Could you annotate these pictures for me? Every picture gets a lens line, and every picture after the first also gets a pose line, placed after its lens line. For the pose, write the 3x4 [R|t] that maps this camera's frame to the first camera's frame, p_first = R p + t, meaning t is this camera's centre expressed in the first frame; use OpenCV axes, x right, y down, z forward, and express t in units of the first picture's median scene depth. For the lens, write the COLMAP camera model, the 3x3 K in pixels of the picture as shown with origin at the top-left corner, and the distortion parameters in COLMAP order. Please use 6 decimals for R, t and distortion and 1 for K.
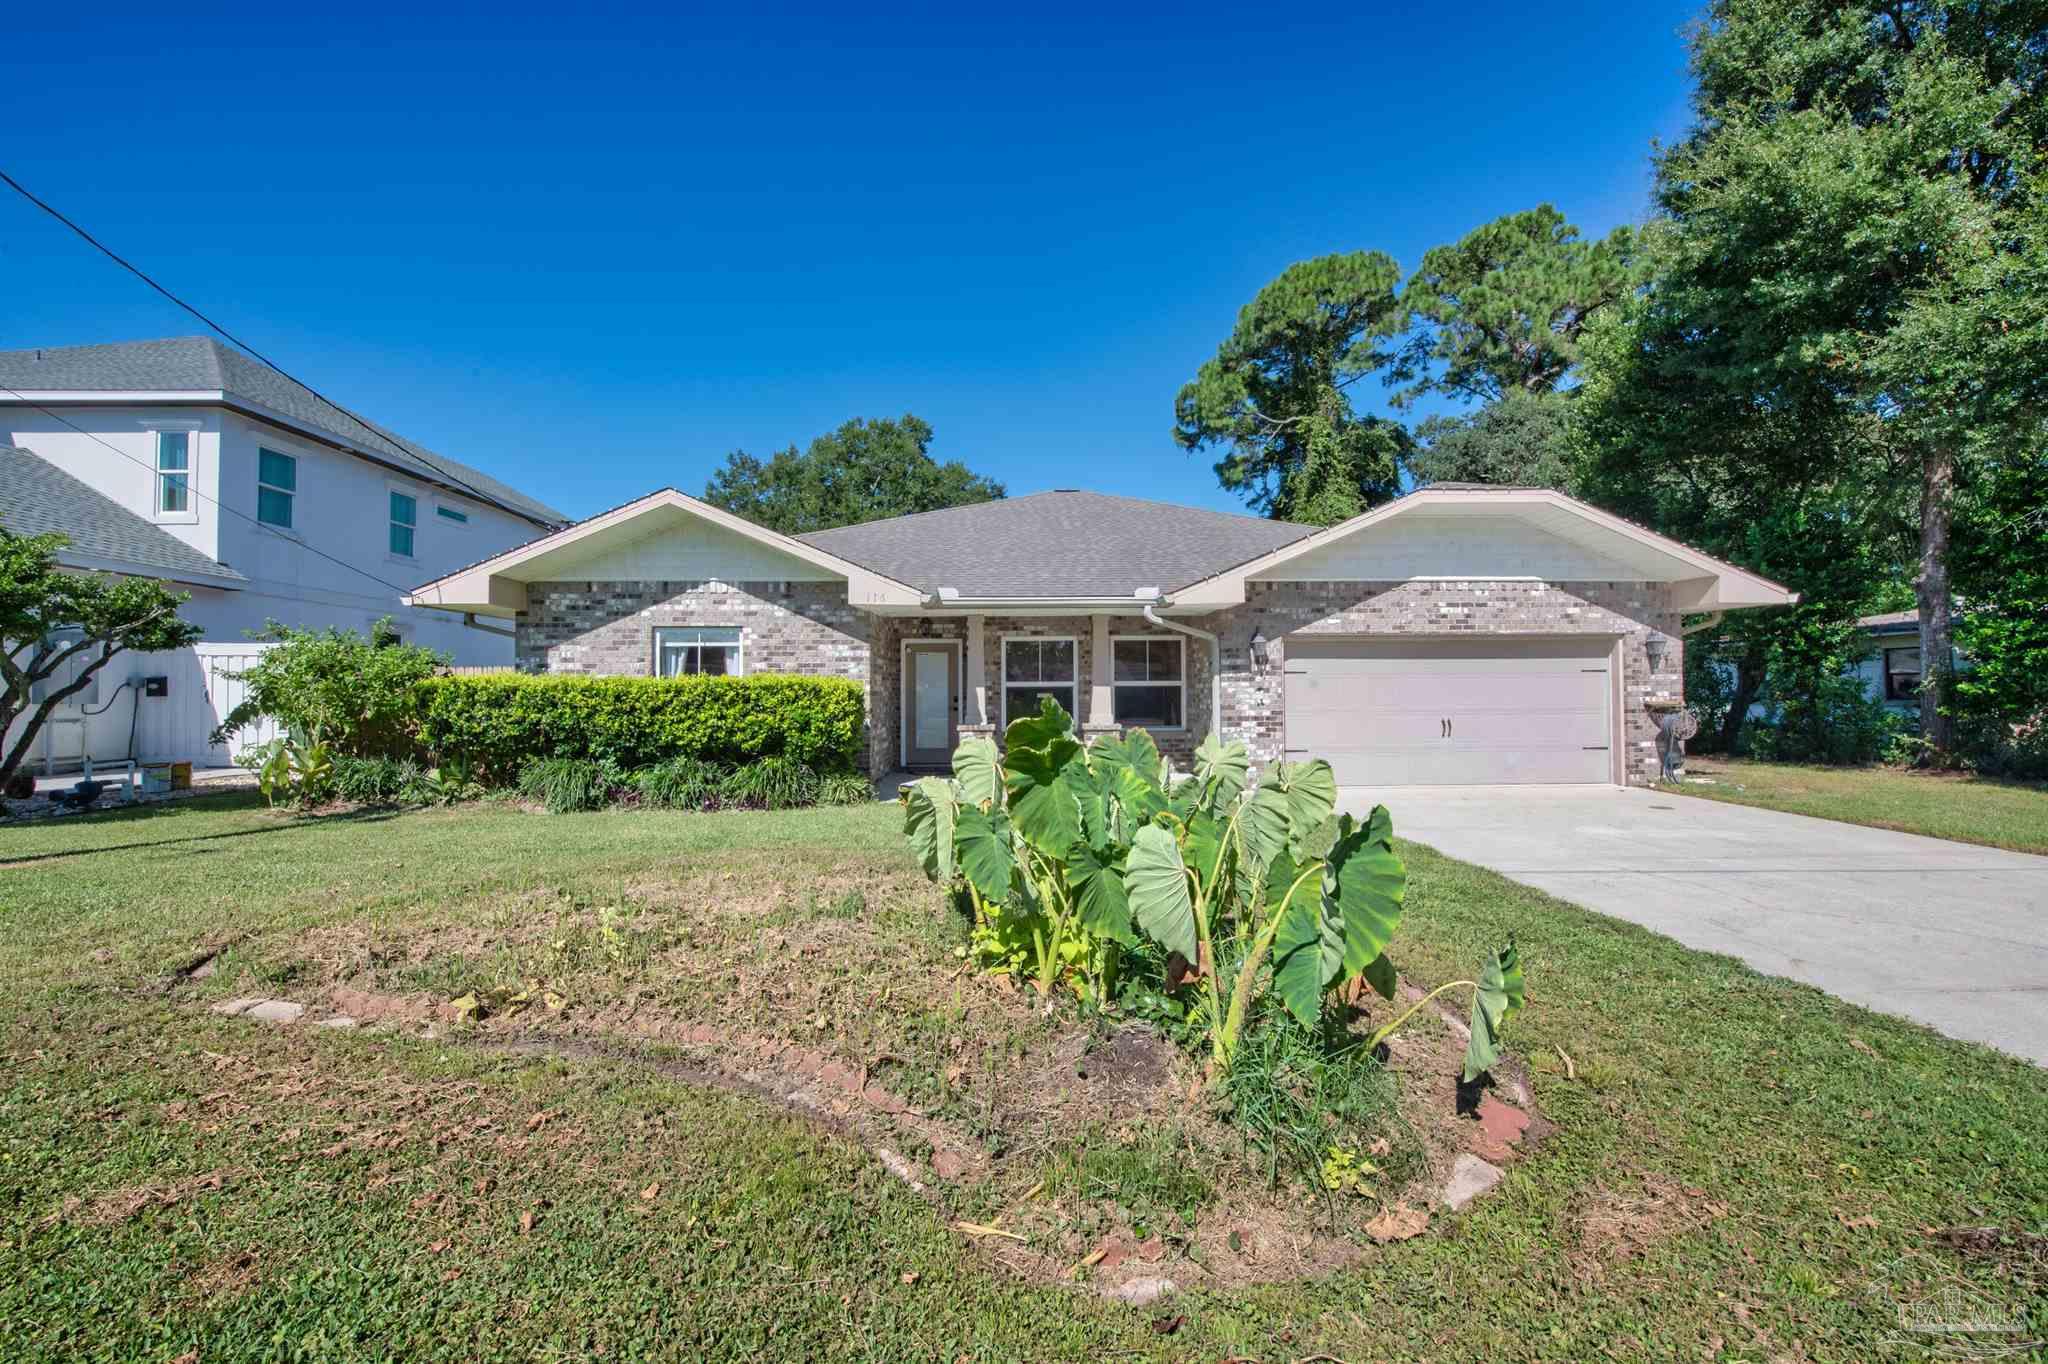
lens RADIAL K [[818.7, 0, 1027.9], [0, 818.7, 693.9], [0, 0, 1]] dist [0.011317, -0.001911]
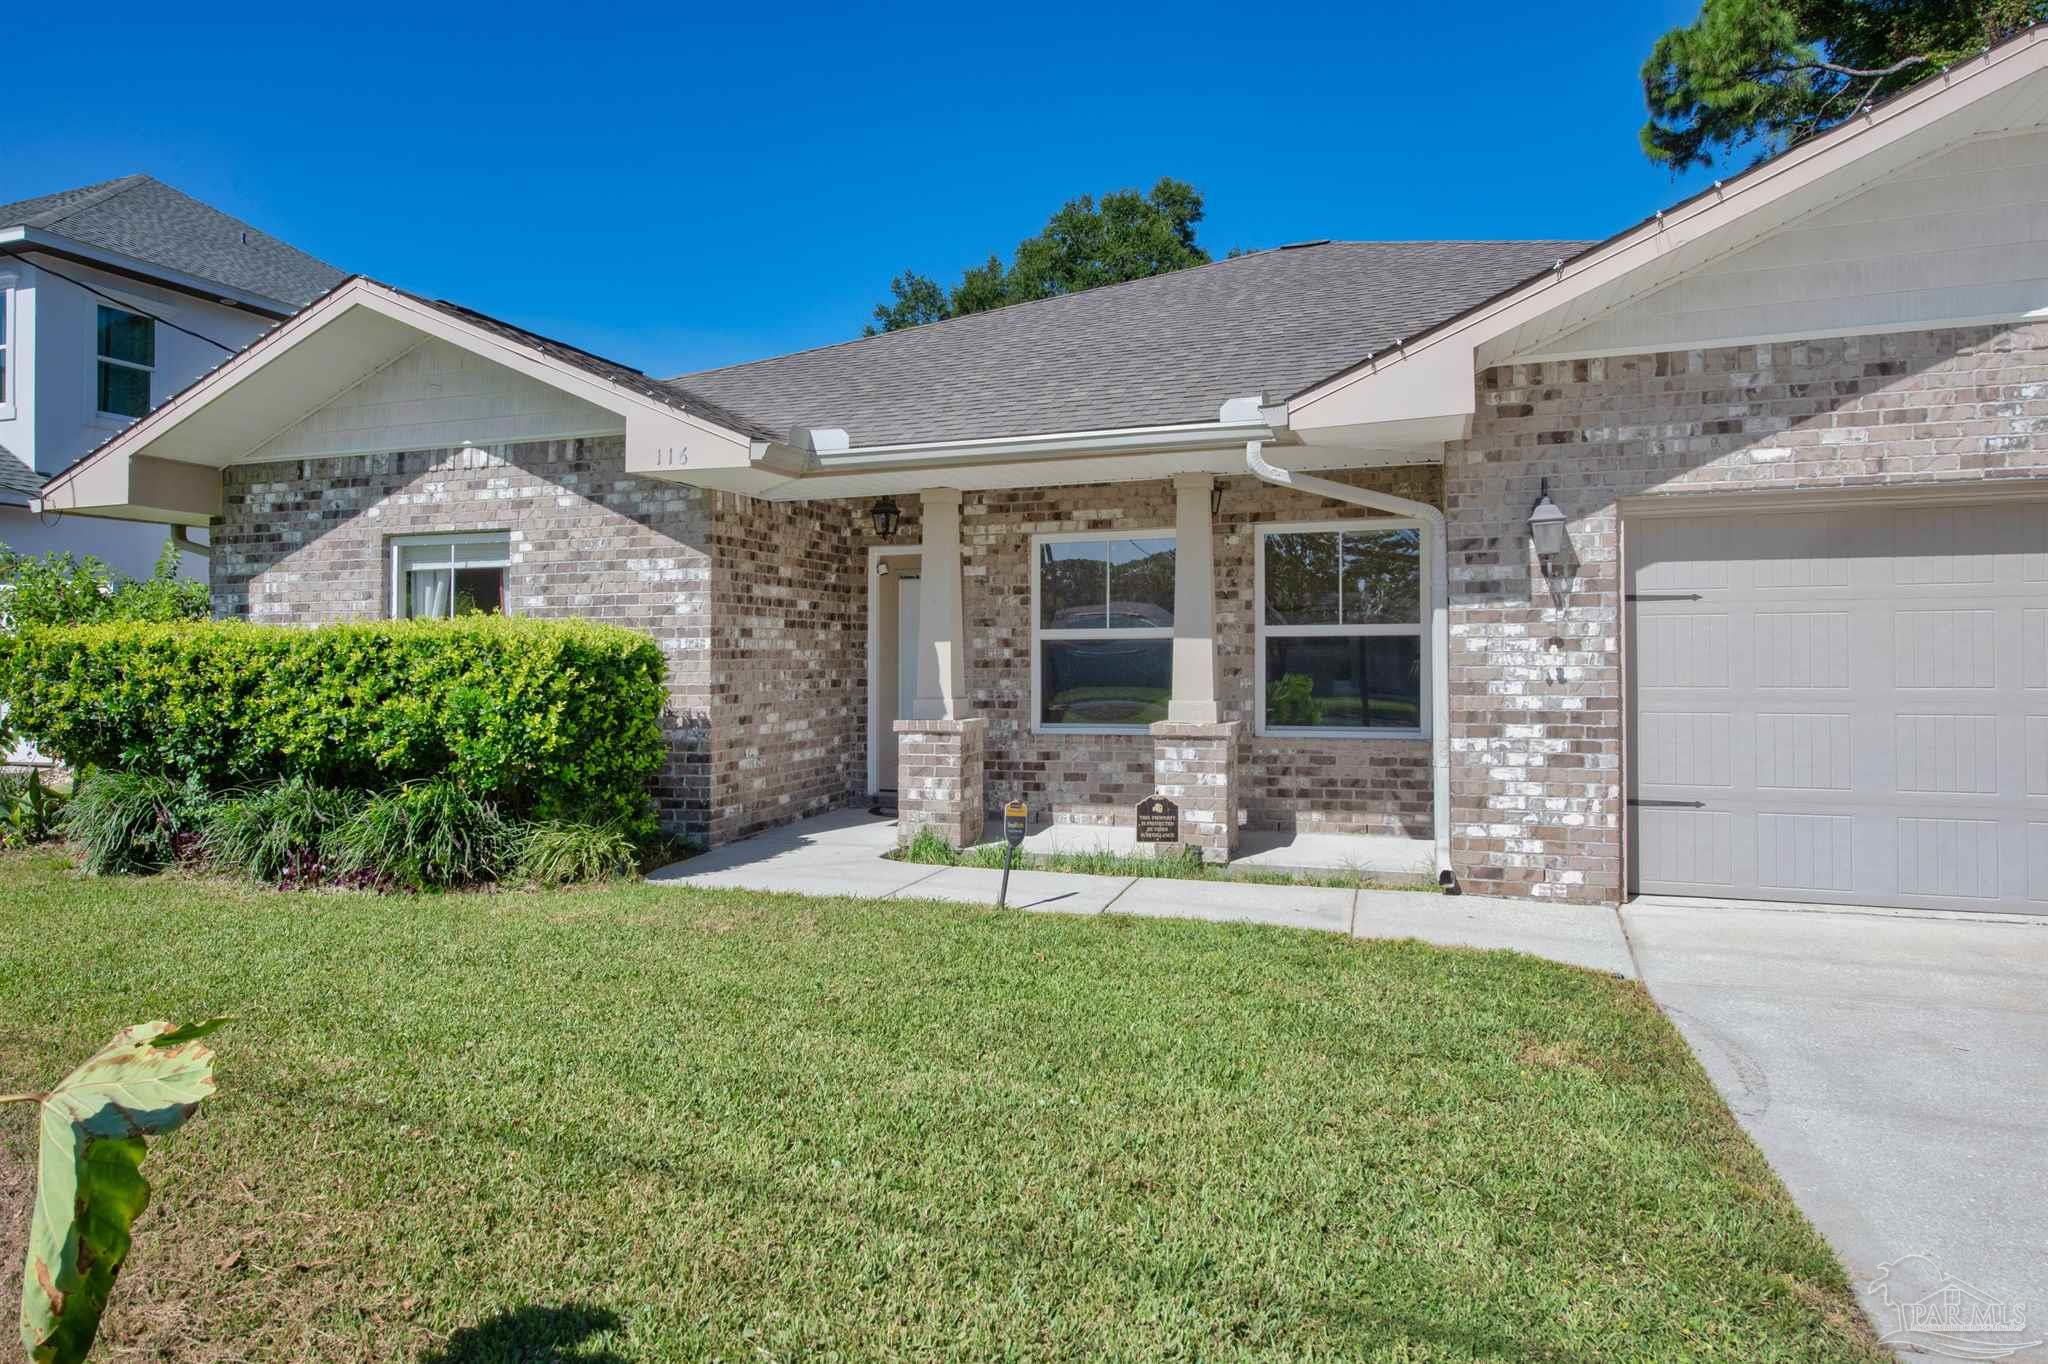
lens RADIAL K [[1261.5, 0, 1023.9], [0, 1261.5, 673.1], [0, 0, 1]] dist [0.007182, -0.002278]
pose [[0.936903, 0.003624, -0.349570, 0.252325], [0.002173, 0.999867, 0.016191, -0.001189], [0.349582, -0.015929, 0.936770, 0.346847]]
